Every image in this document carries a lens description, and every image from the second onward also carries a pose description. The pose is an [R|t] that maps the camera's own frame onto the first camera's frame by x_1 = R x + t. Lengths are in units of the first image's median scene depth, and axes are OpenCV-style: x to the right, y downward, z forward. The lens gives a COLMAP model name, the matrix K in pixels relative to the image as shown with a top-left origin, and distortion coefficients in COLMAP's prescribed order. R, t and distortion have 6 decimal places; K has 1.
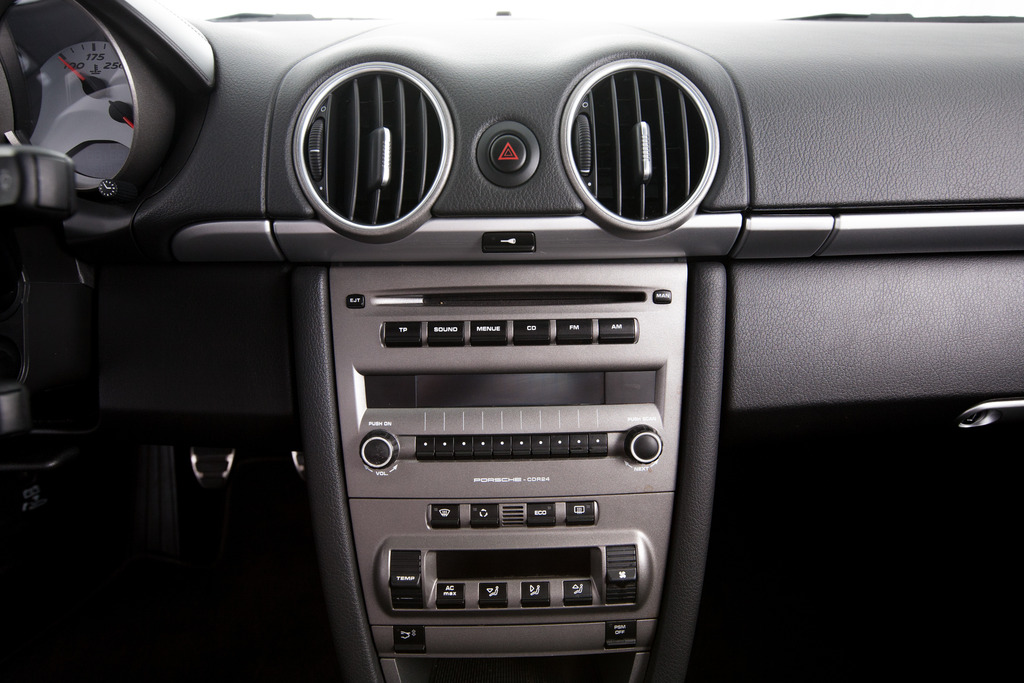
lens RADIAL K [[649.8, 0, 525.6], [0, 649.8, 341.5], [0, 0, 1]] dist [-0.020883, 0.001094]
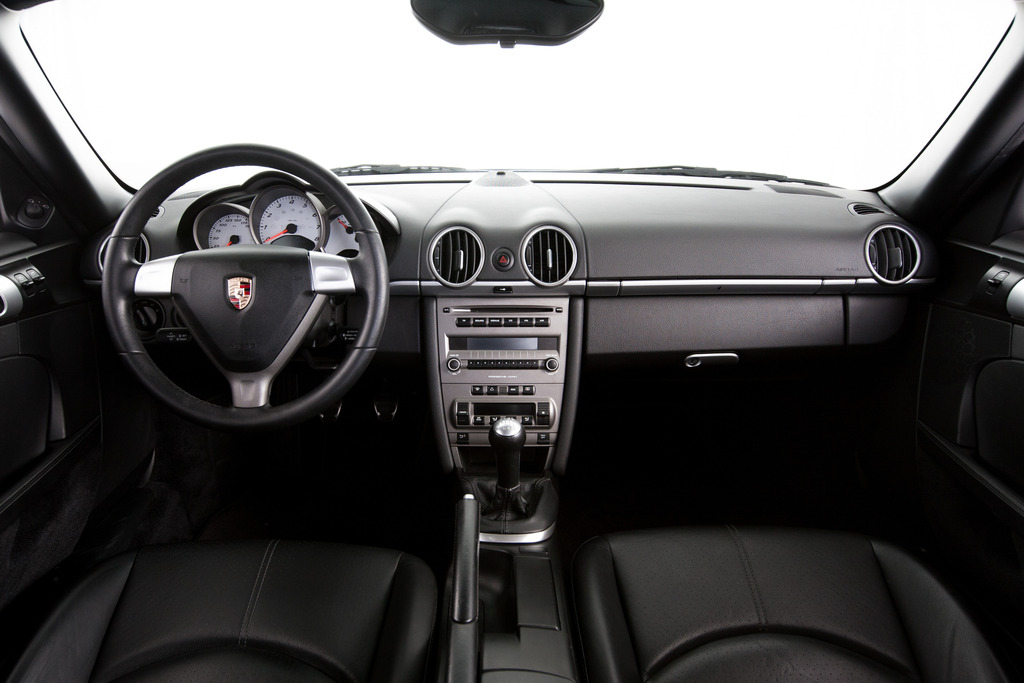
lens RADIAL K [[724.8, 0, 479.1], [0, 724.8, 344.8], [0, 0, 1]] dist [-0.025950, 0.000188]
pose [[0.998636, 0.013636, -0.050392, 0.031334], [-0.016272, 0.998501, -0.052265, 0.240059], [0.049604, 0.053014, 0.997361, -2.025567]]
